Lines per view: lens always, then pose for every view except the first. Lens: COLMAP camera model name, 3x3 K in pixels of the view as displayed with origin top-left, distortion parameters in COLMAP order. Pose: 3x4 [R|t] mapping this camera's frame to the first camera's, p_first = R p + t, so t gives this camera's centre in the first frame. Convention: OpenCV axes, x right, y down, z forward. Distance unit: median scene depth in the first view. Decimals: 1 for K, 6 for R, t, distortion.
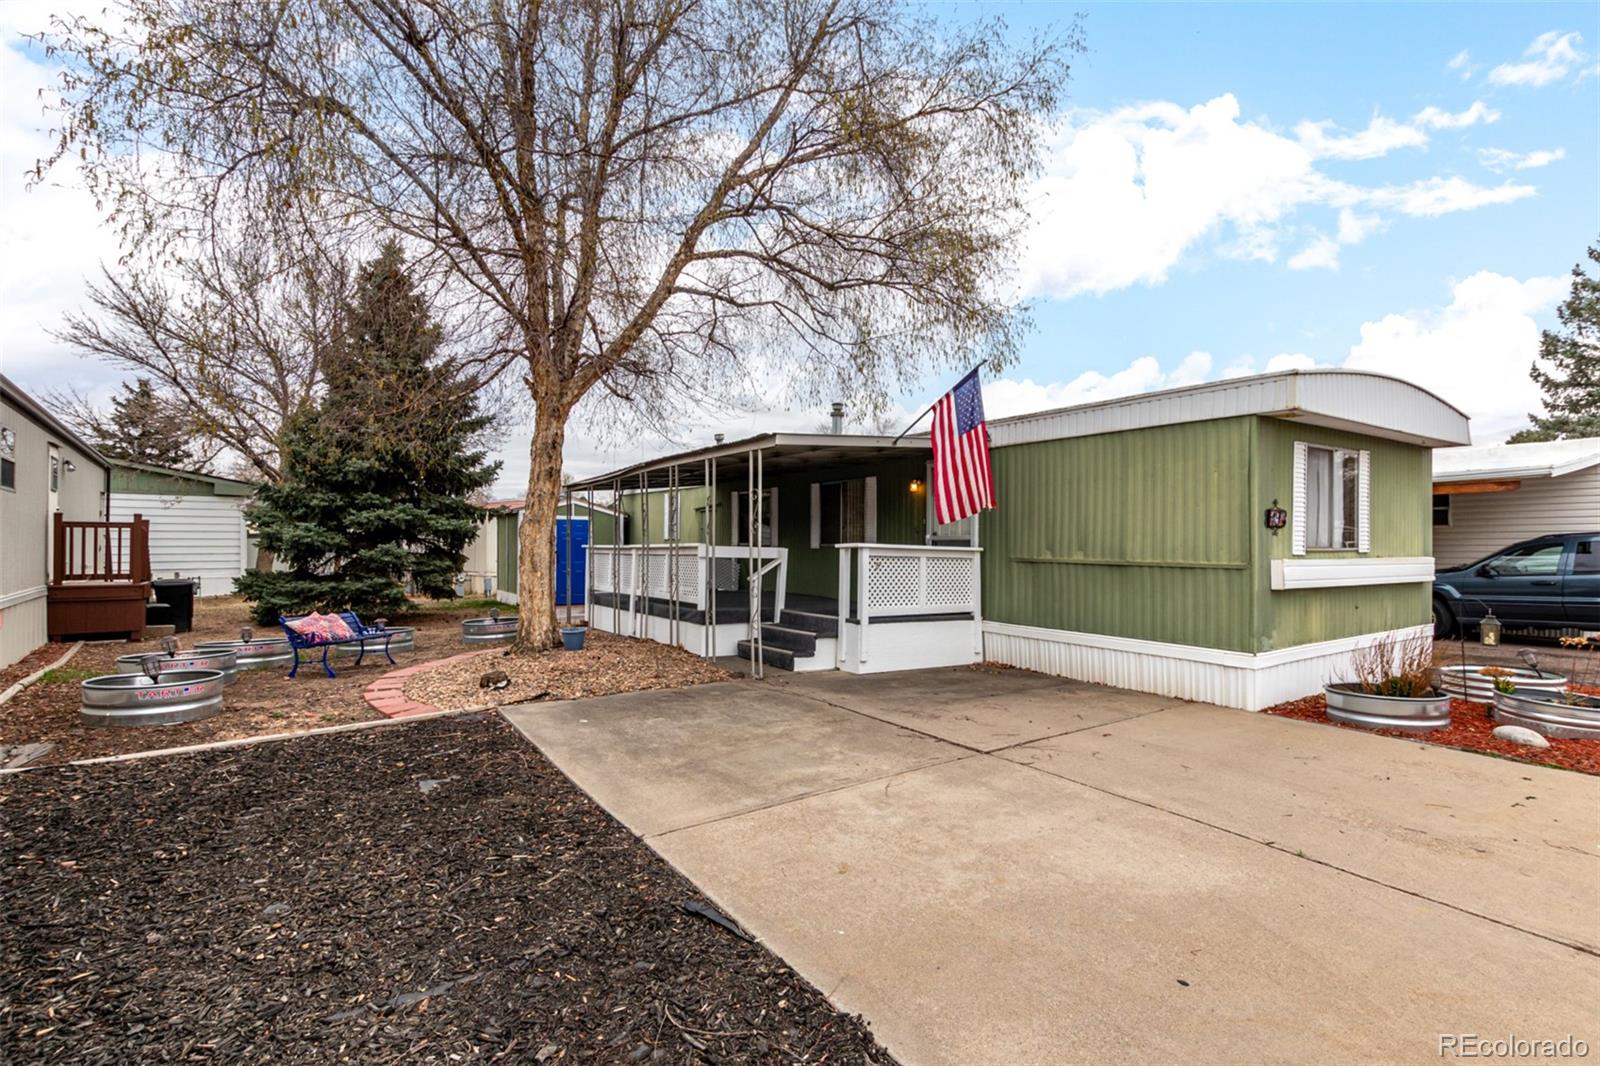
lens RADIAL K [[736.7, 0, 790.7], [0, 736.7, 525.5], [0, 0, 1]] dist [0.000512, 0.001041]
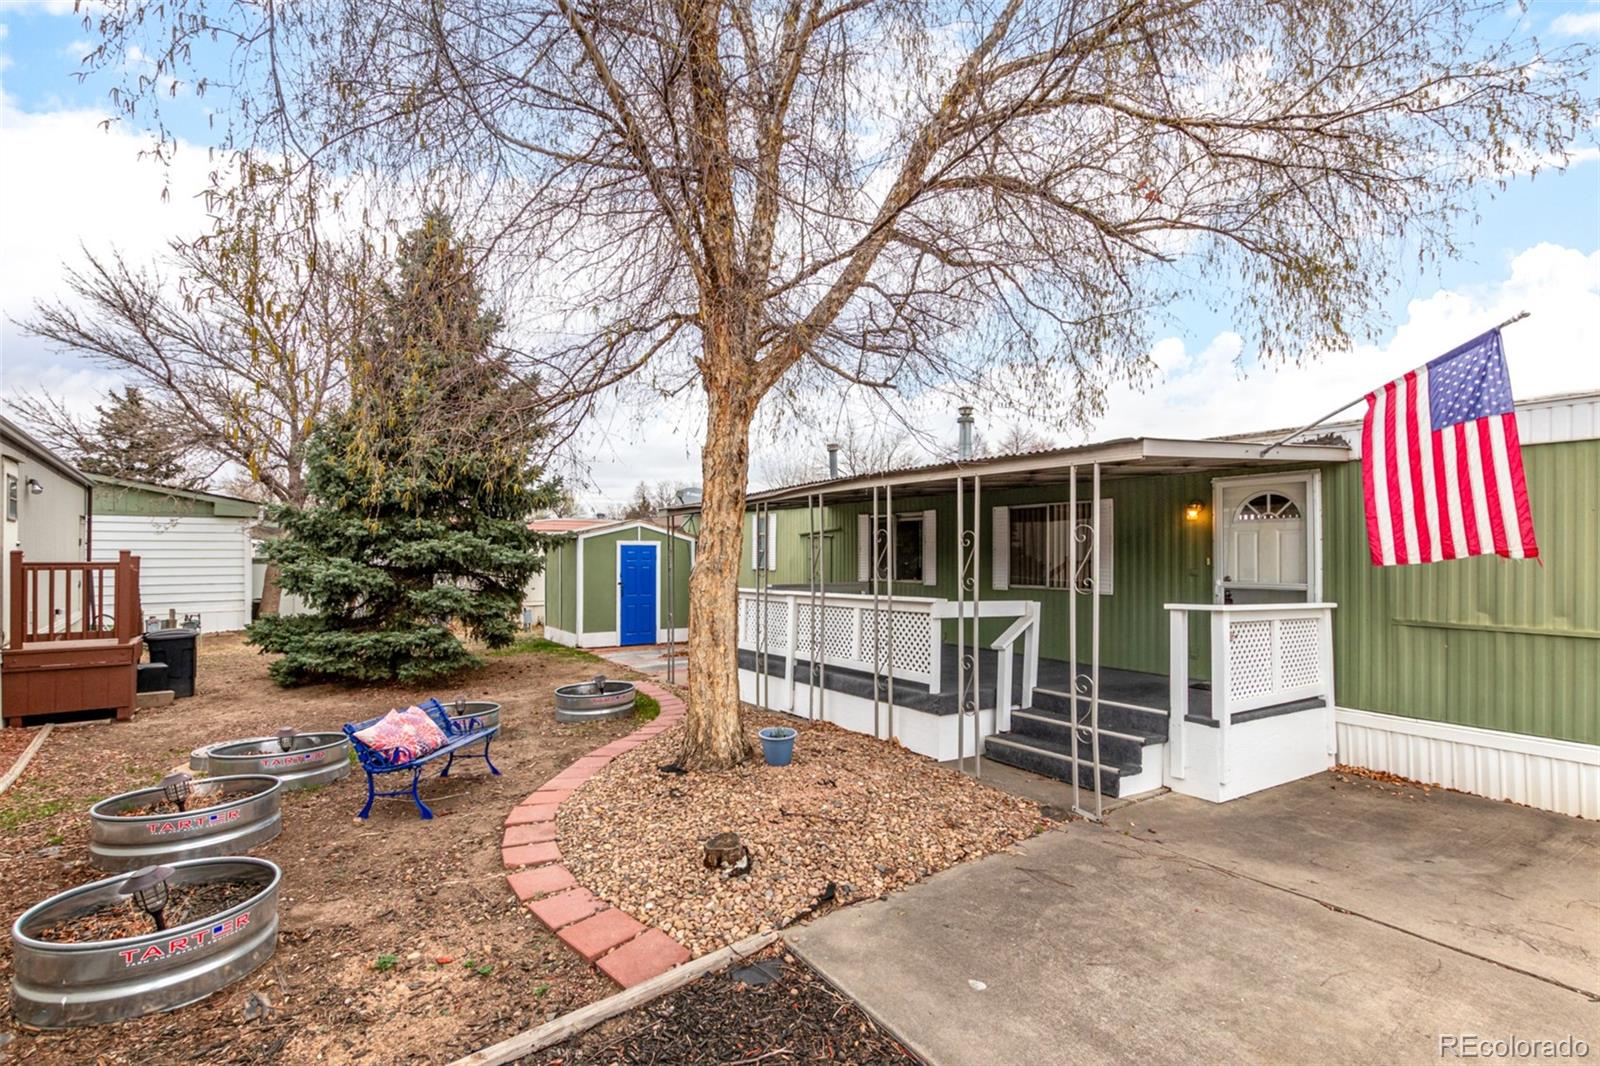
lens RADIAL K [[763.4, 0, 806.5], [0, 763.4, 543.6], [0, 0, 1]] dist [0.005378, -0.000254]
pose [[0.999997, -0.002366, 0.000898, -0.194799], [0.002363, 0.999992, 0.003287, -0.023816], [-0.000906, -0.003285, 0.999994, 0.221925]]
